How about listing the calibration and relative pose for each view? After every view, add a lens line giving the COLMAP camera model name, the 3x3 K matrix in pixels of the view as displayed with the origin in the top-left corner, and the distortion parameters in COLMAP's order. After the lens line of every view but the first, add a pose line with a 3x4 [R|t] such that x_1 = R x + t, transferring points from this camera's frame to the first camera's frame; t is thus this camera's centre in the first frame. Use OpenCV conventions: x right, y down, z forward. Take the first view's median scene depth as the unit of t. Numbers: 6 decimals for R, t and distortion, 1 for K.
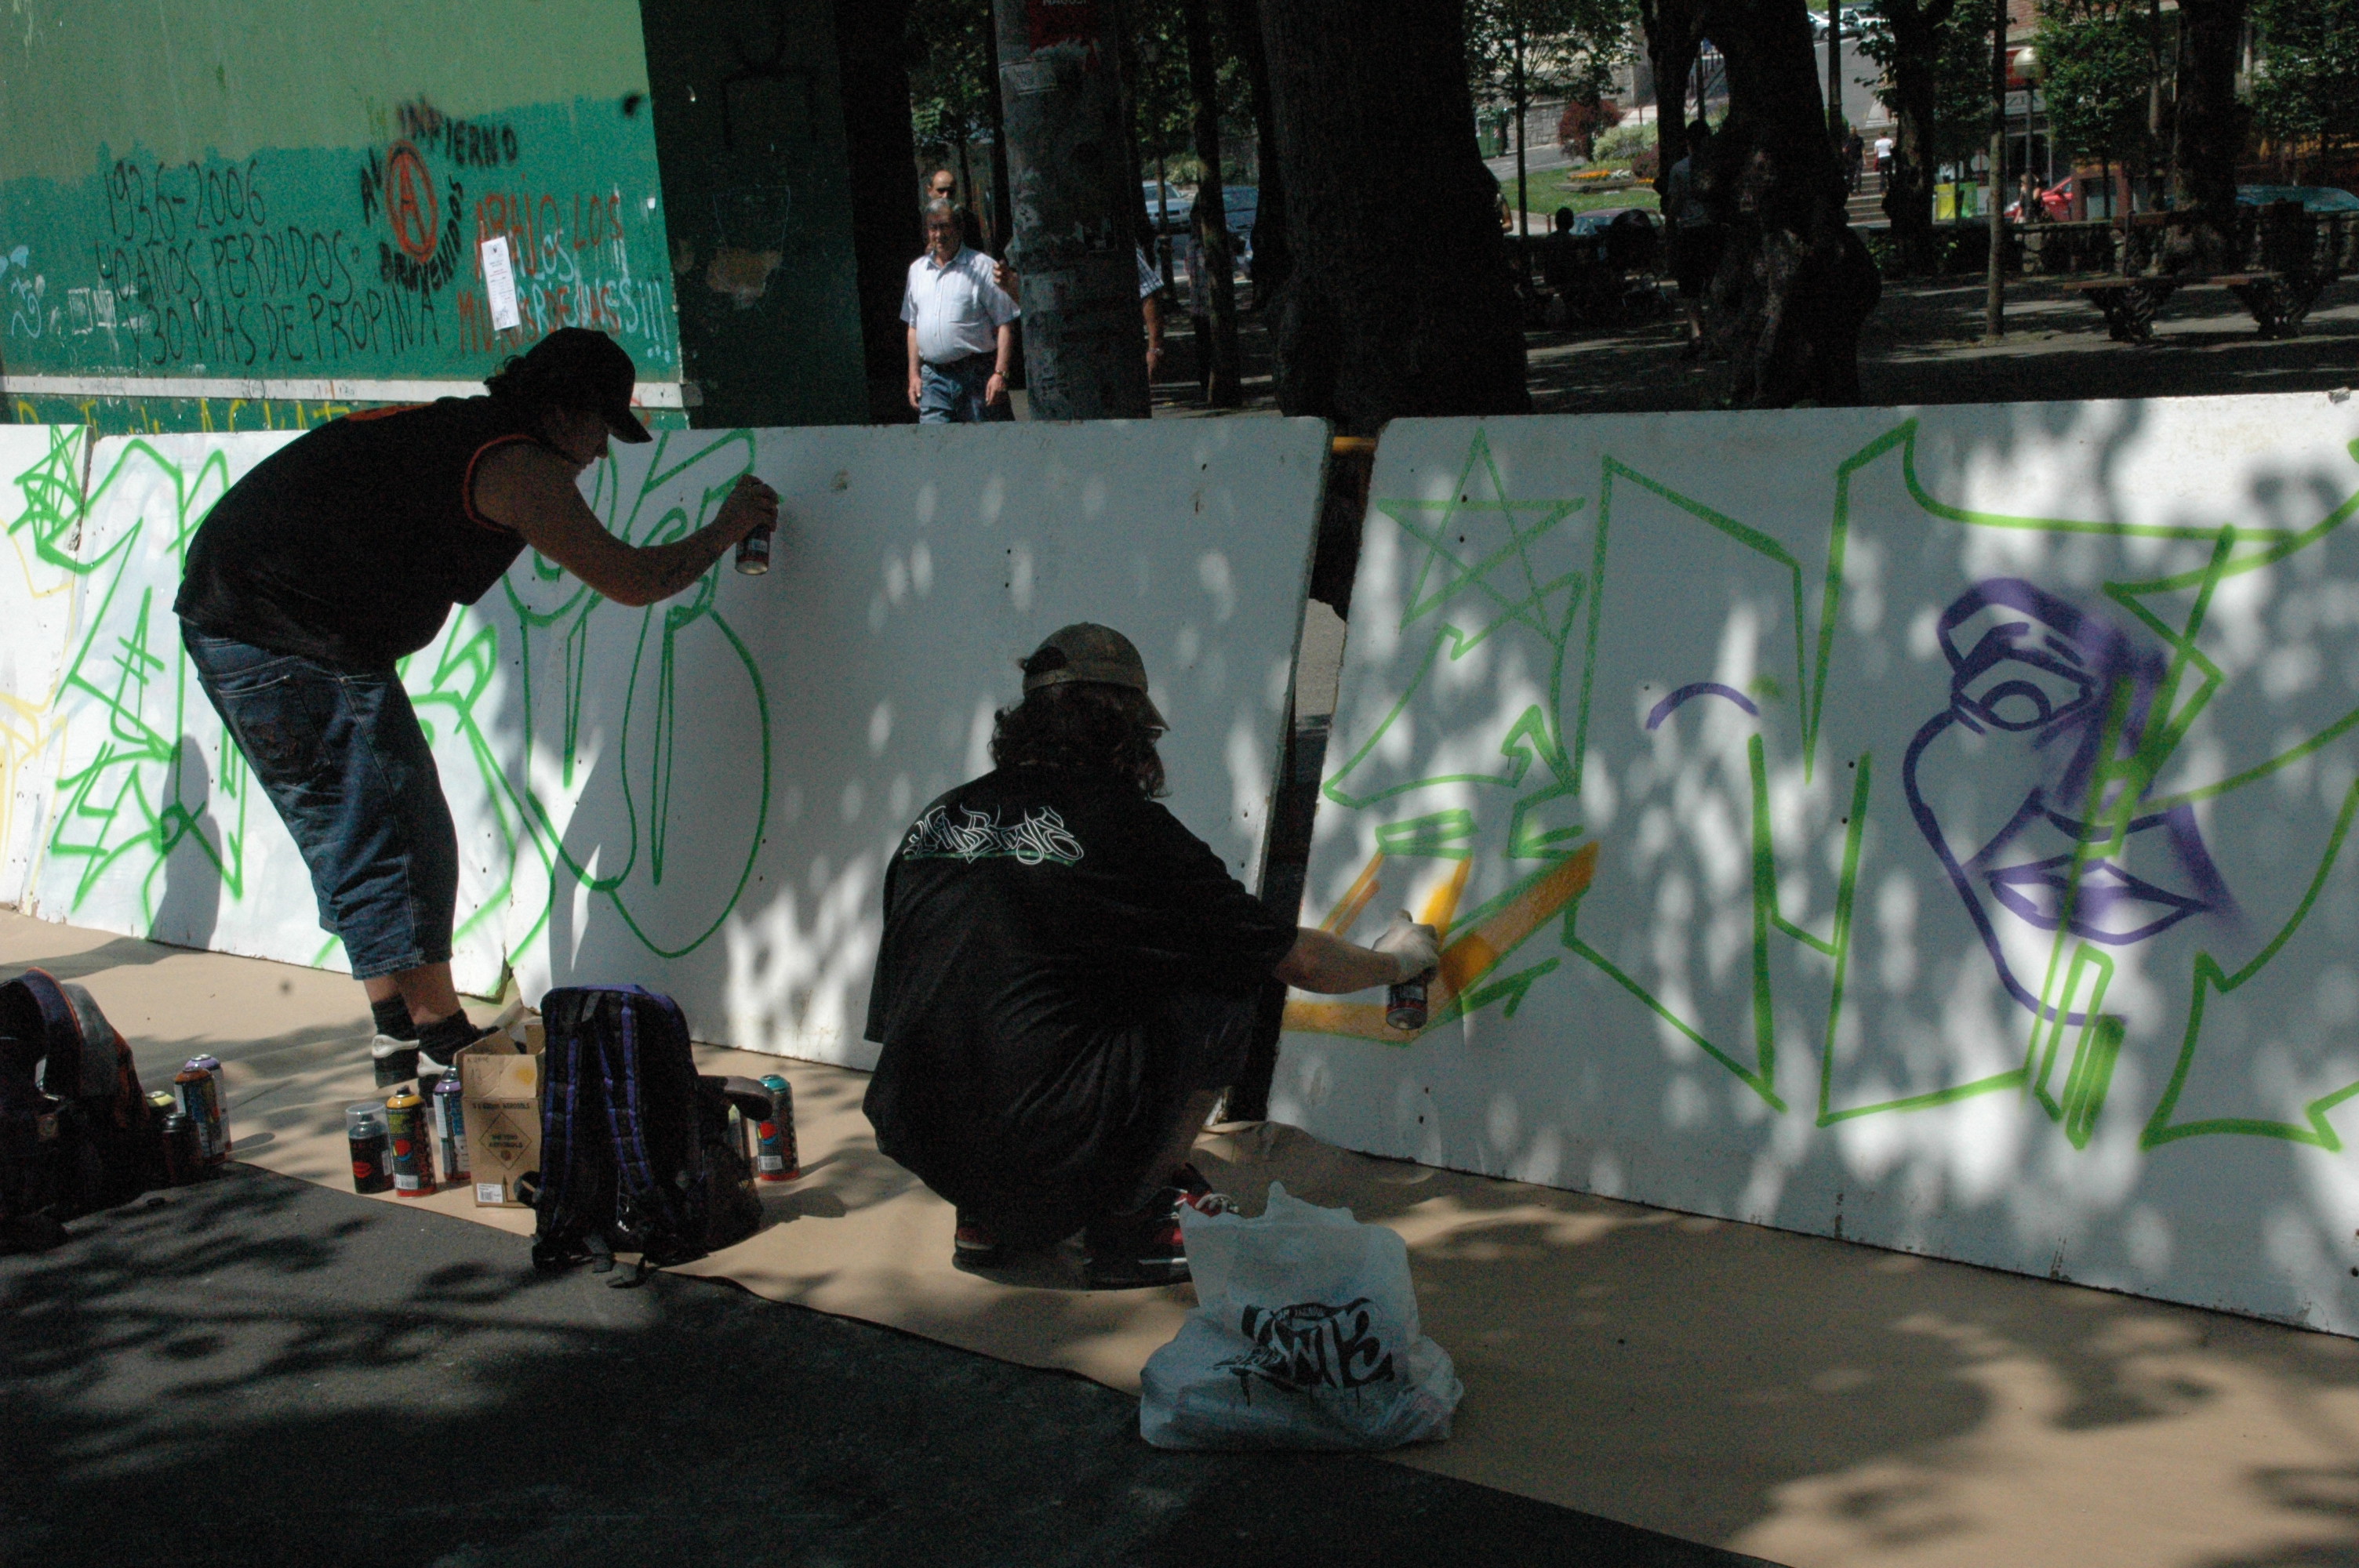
lens RADIAL K [[3367.3, 0, 1182.0], [0, 3367.3, 813.1], [0, 0, 1]] dist [0.067746, 0.734944]
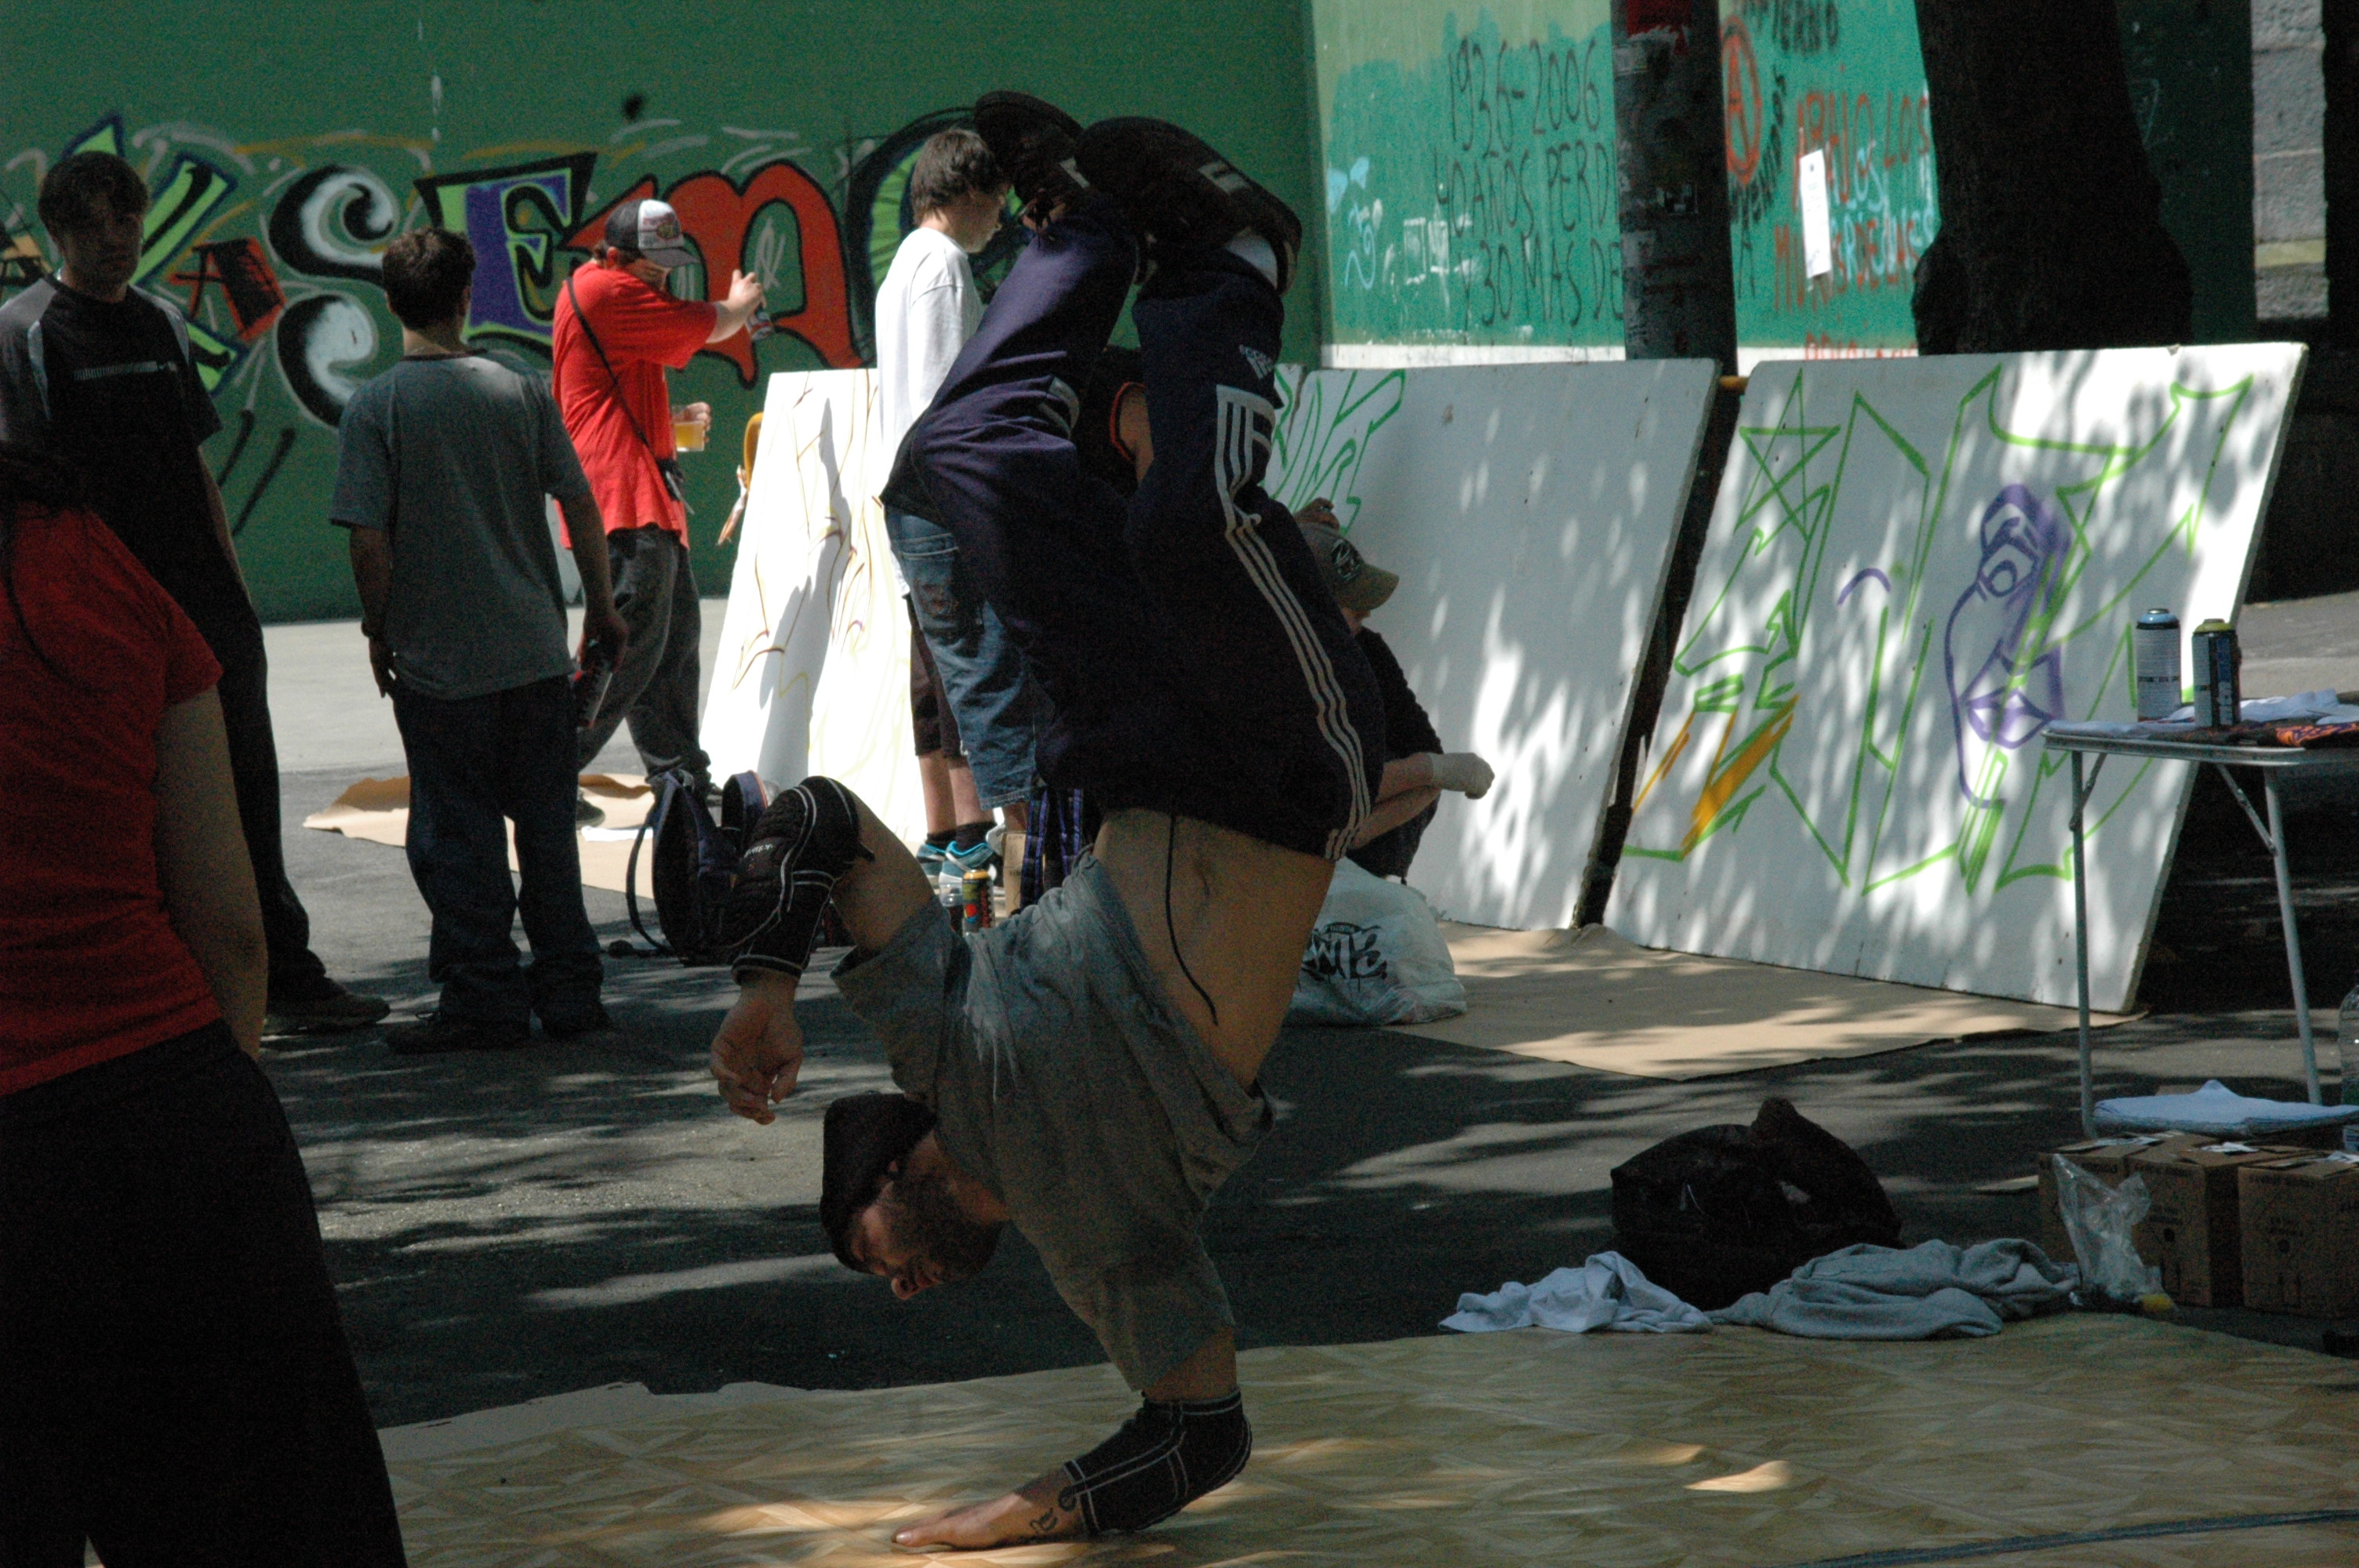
lens RADIAL K [[7785.8, 0, 1175.7], [0, 7785.8, 810.3], [0, 0, 1]] dist [1.082515, 3.667855]
pose [[0.912571, 0.049056, -0.405965, 0.372801], [-0.079186, 0.995186, -0.057746, 0.081053], [0.401178, 0.084844, 0.912062, -0.597145]]
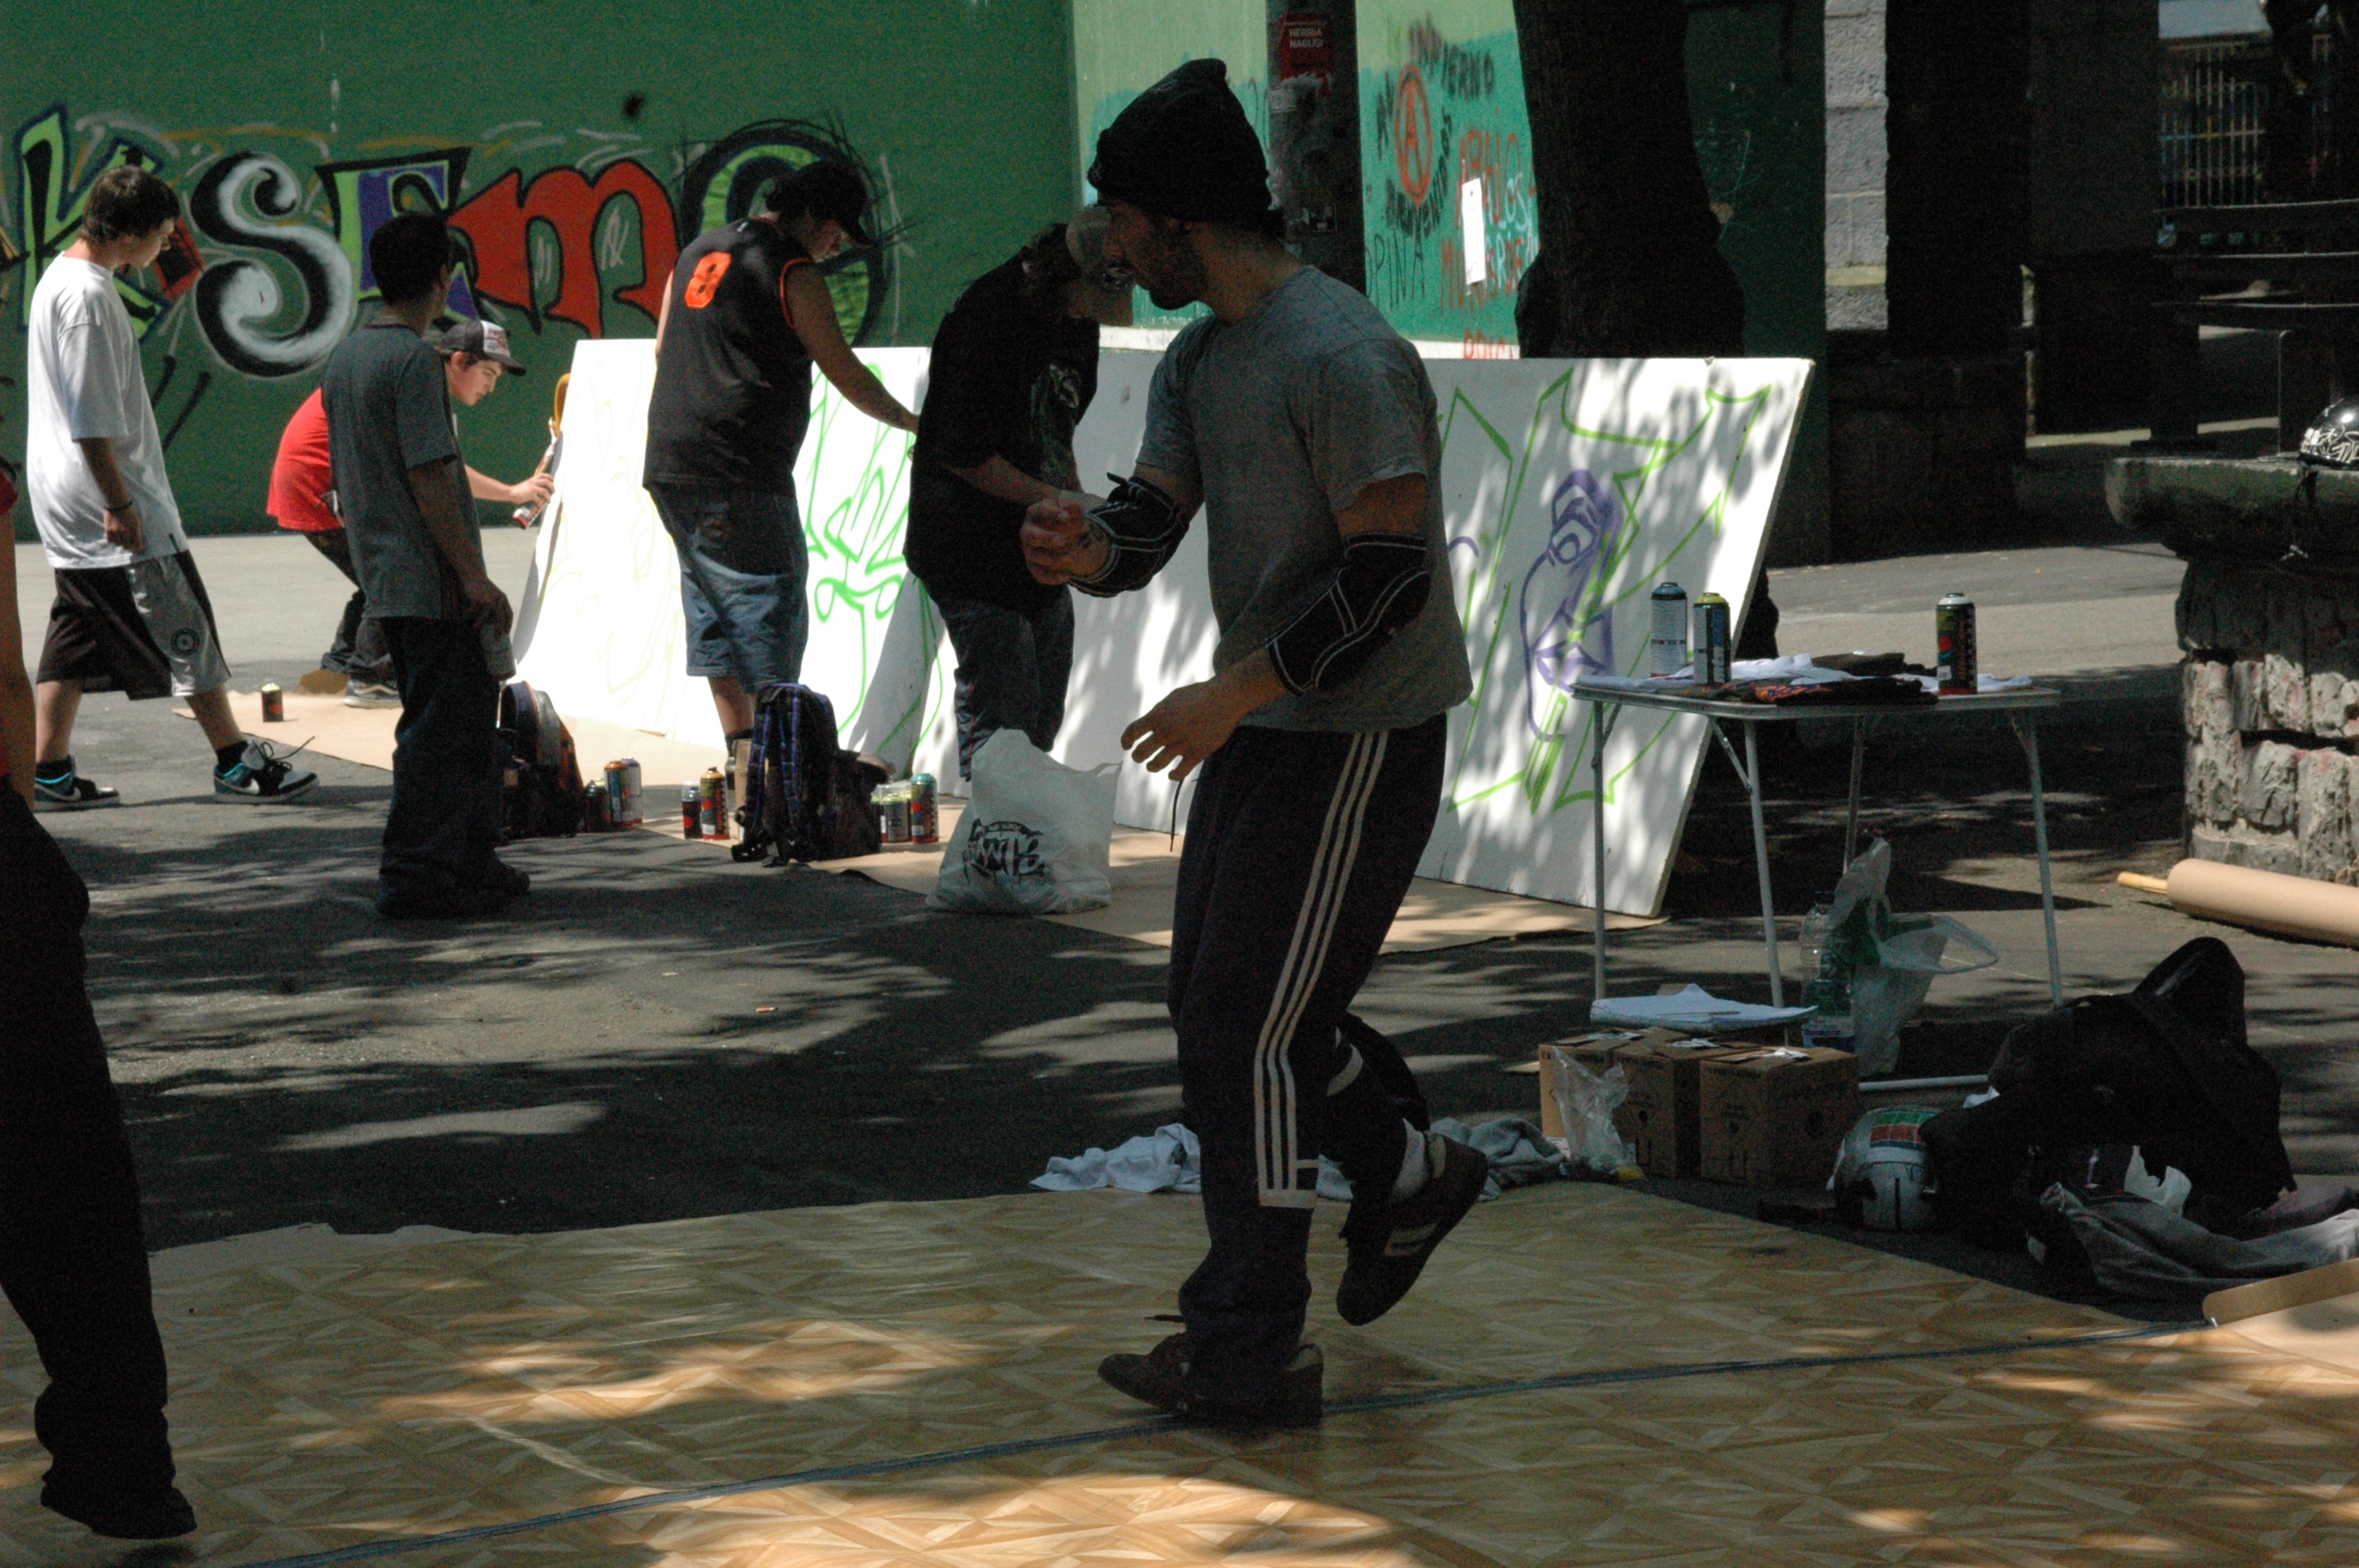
lens RADIAL K [[6394.2, 0, 1172.1], [0, 6394.2, 802.7], [0, 0, 1]] dist [0.740852, 2.769176]
pose [[0.921308, 0.076398, -0.381256, 0.377798], [-0.100865, 0.993901, -0.044579, 0.073438], [0.375525, 0.079526, 0.923394, -0.560765]]
